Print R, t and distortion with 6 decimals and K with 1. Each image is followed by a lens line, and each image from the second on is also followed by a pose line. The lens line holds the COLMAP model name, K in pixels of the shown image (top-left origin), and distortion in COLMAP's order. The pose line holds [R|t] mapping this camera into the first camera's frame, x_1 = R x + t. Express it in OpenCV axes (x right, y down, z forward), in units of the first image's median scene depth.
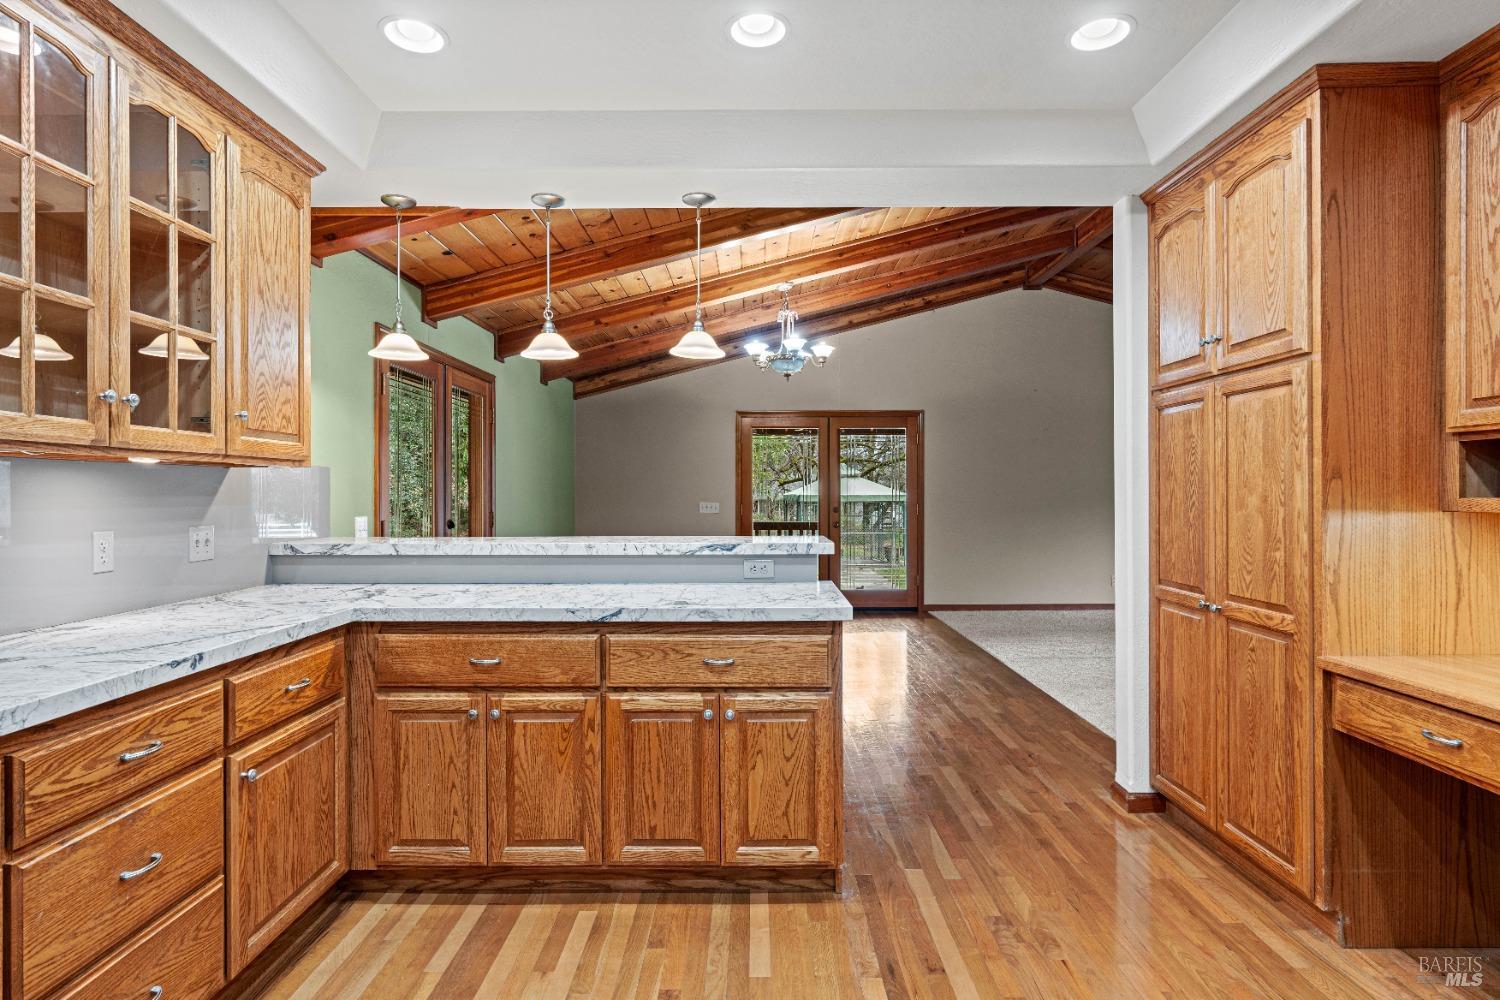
lens RADIAL K [[780.7, 0, 754.1], [0, 780.7, 494.0], [0, 0, 1]] dist [0.000323, 0.001041]
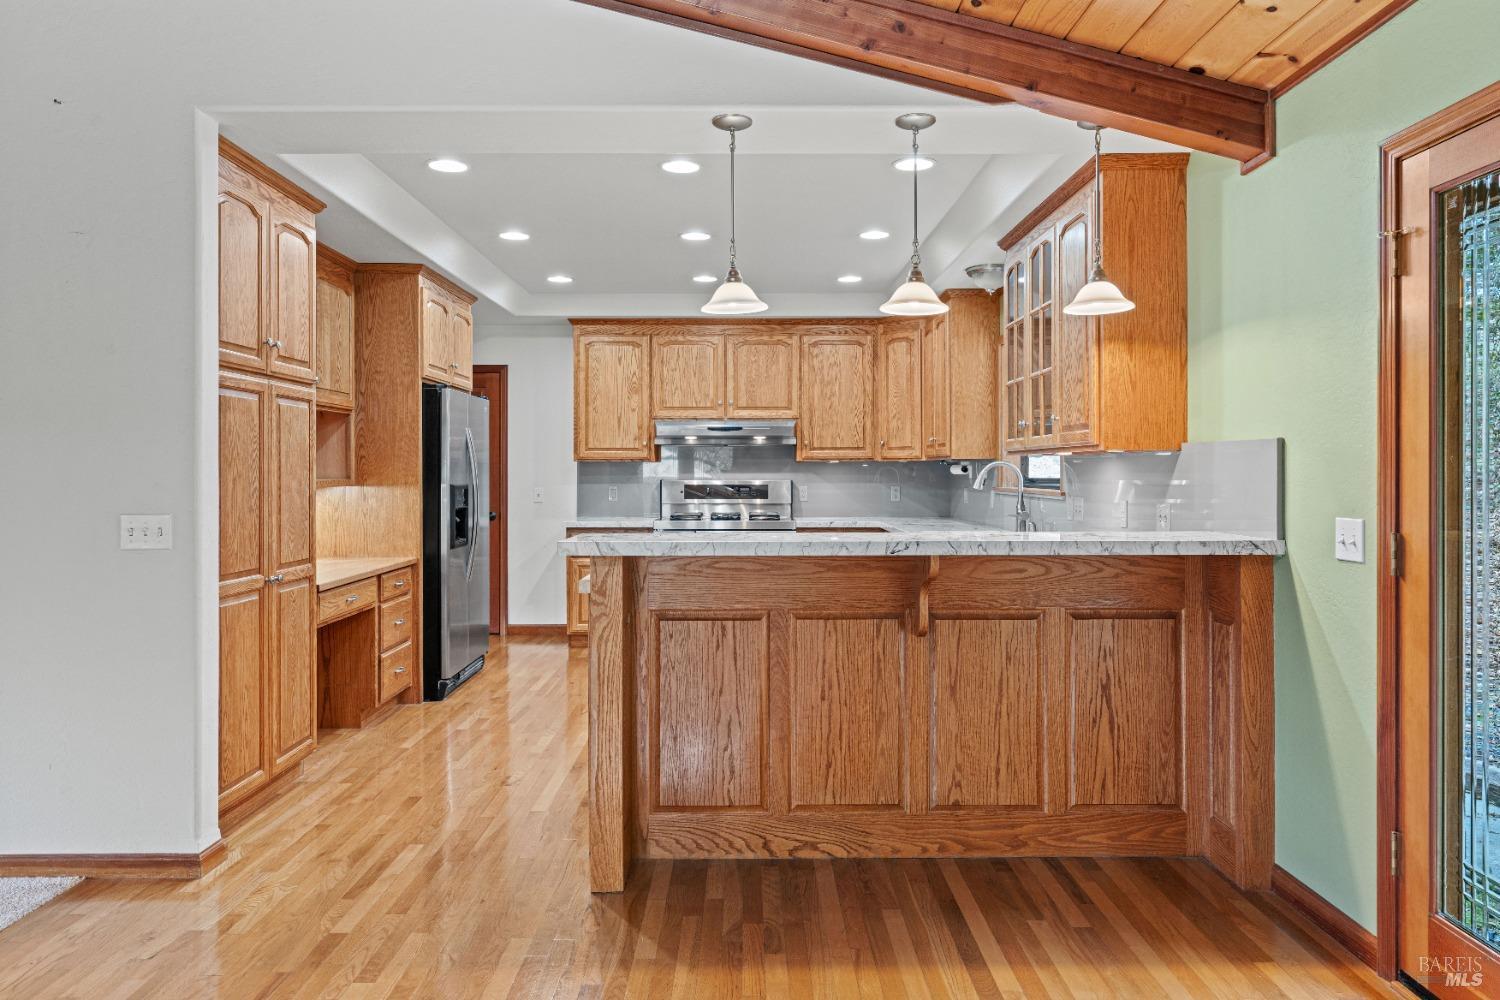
lens RADIAL K [[964.5, 0, 757.3], [0, 964.5, 473.0], [0, 0, 1]] dist [-0.025238, 0.000736]
pose [[-0.999869, 0.004619, -0.015532, -0.111473], [0.004529, 0.999973, 0.005850, -0.018407], [0.015559, 0.005779, -0.999862, 2.845588]]
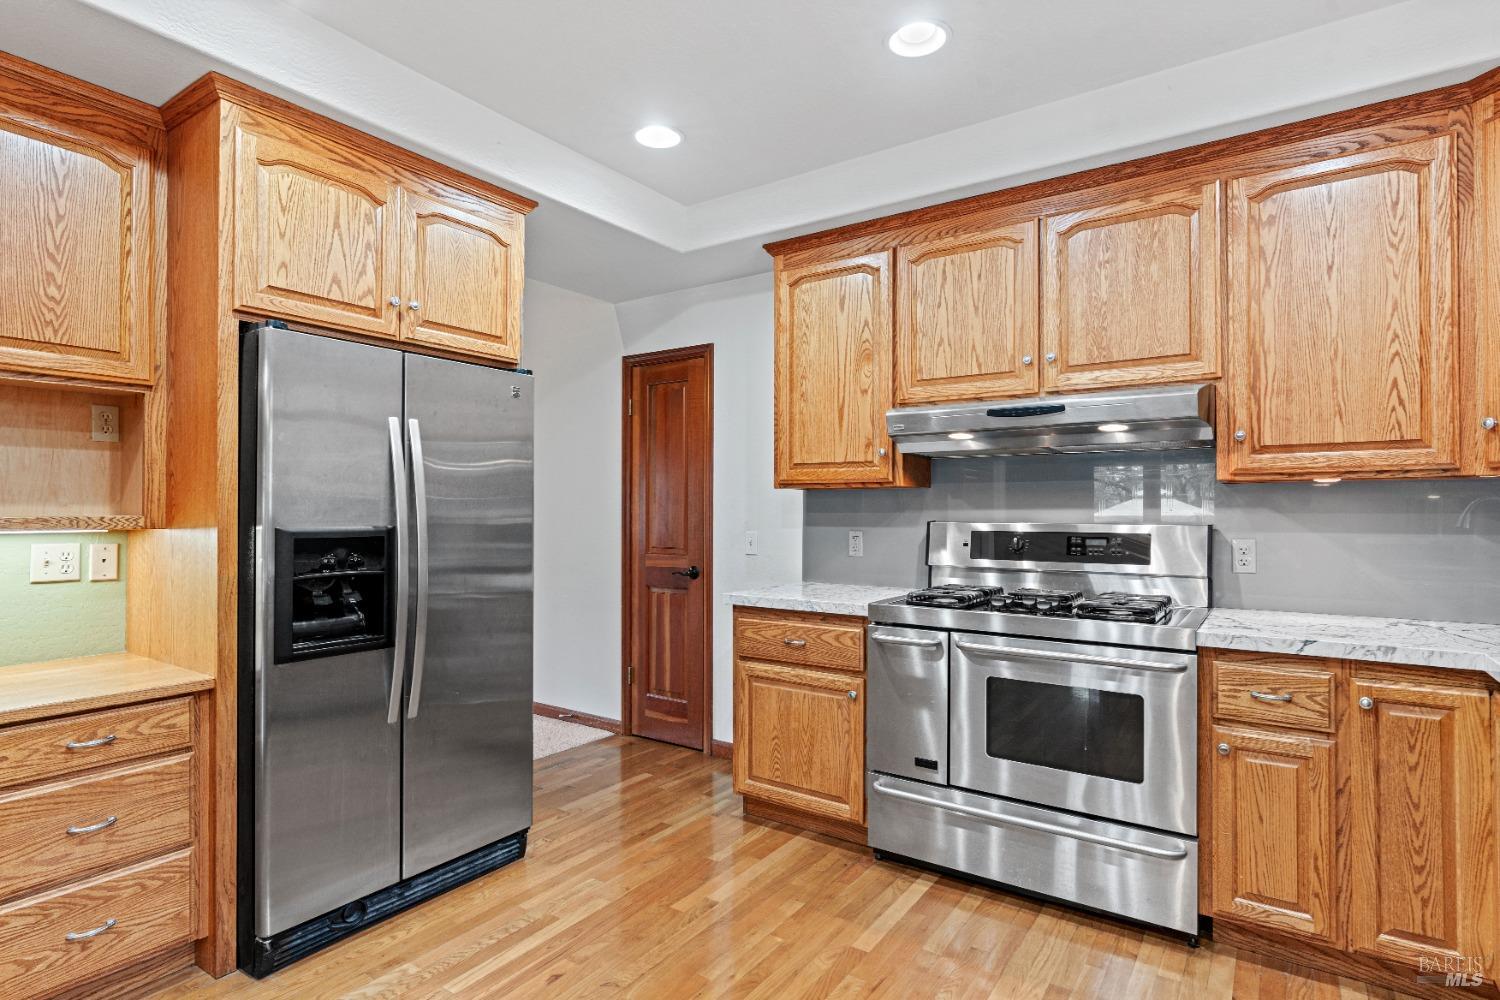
lens RADIAL K [[780.7, 0, 756.9], [0, 780.7, 503.9], [0, 0, 1]] dist [0.000323, 0.001041]
pose [[-0.826296, 0.006696, 0.563196, -0.389149], [0.003945, 0.999974, -0.006101, -0.000135], [-0.563222, -0.002820, -0.826301, 0.832163]]
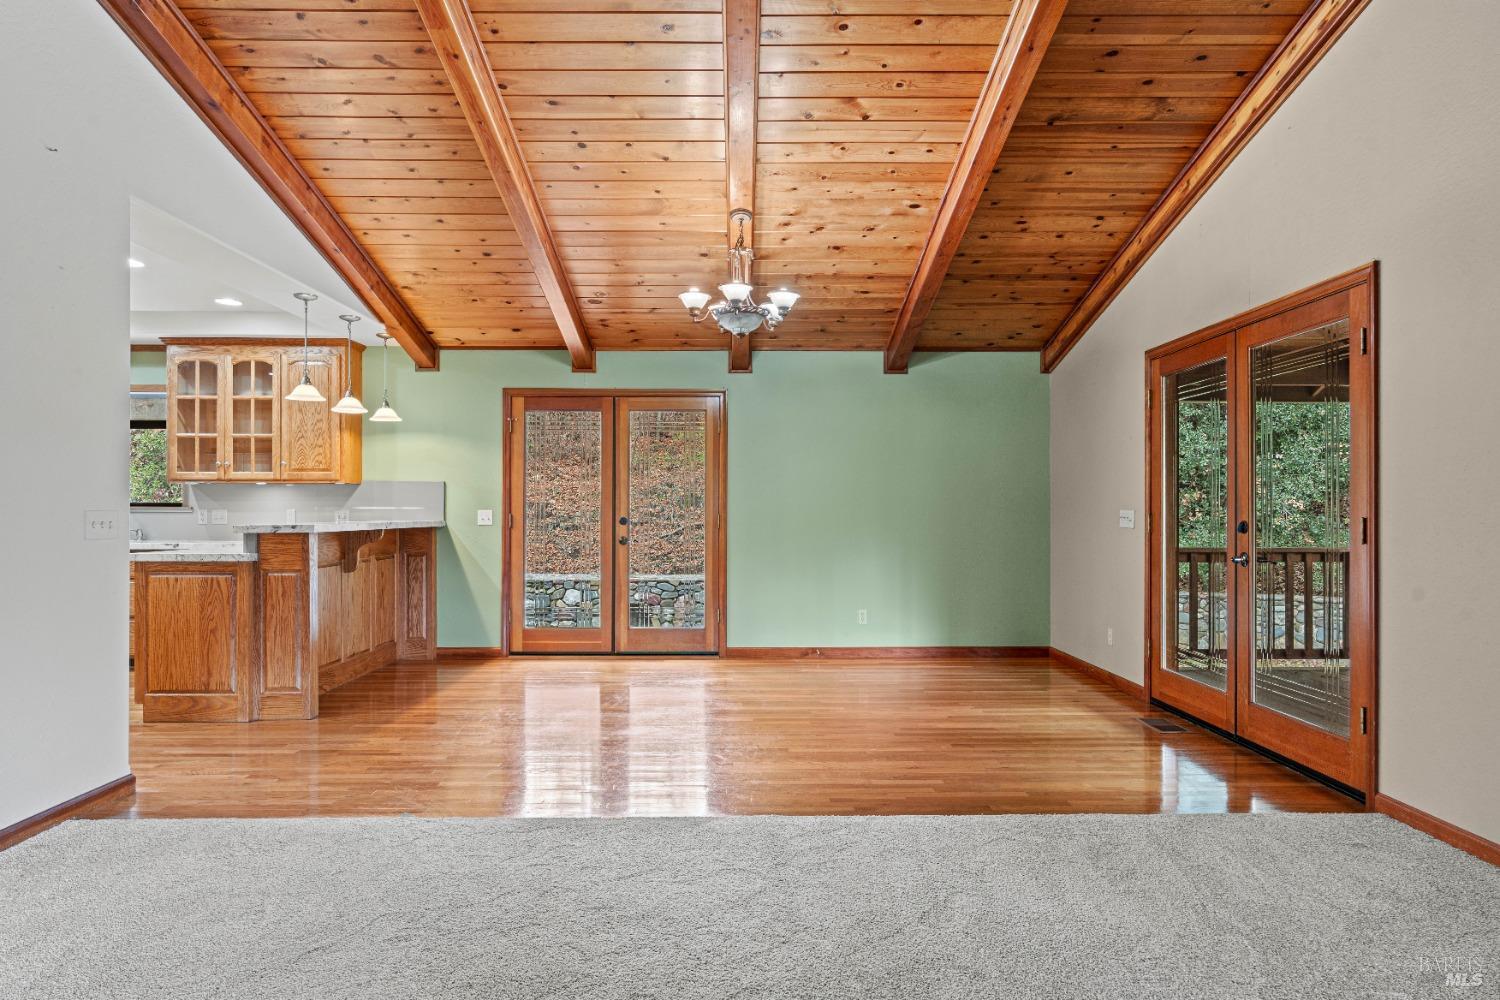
lens RADIAL K [[902.8, 0, 747.2], [0, 902.8, 507.0], [0, 0, 1]] dist [-0.001516, -0.000105]
pose [[0.010706, -0.001769, -0.999941, 2.366849], [-0.004485, 0.999988, -0.001817, 0.038985], [0.999933, 0.004505, 0.010698, 2.590413]]
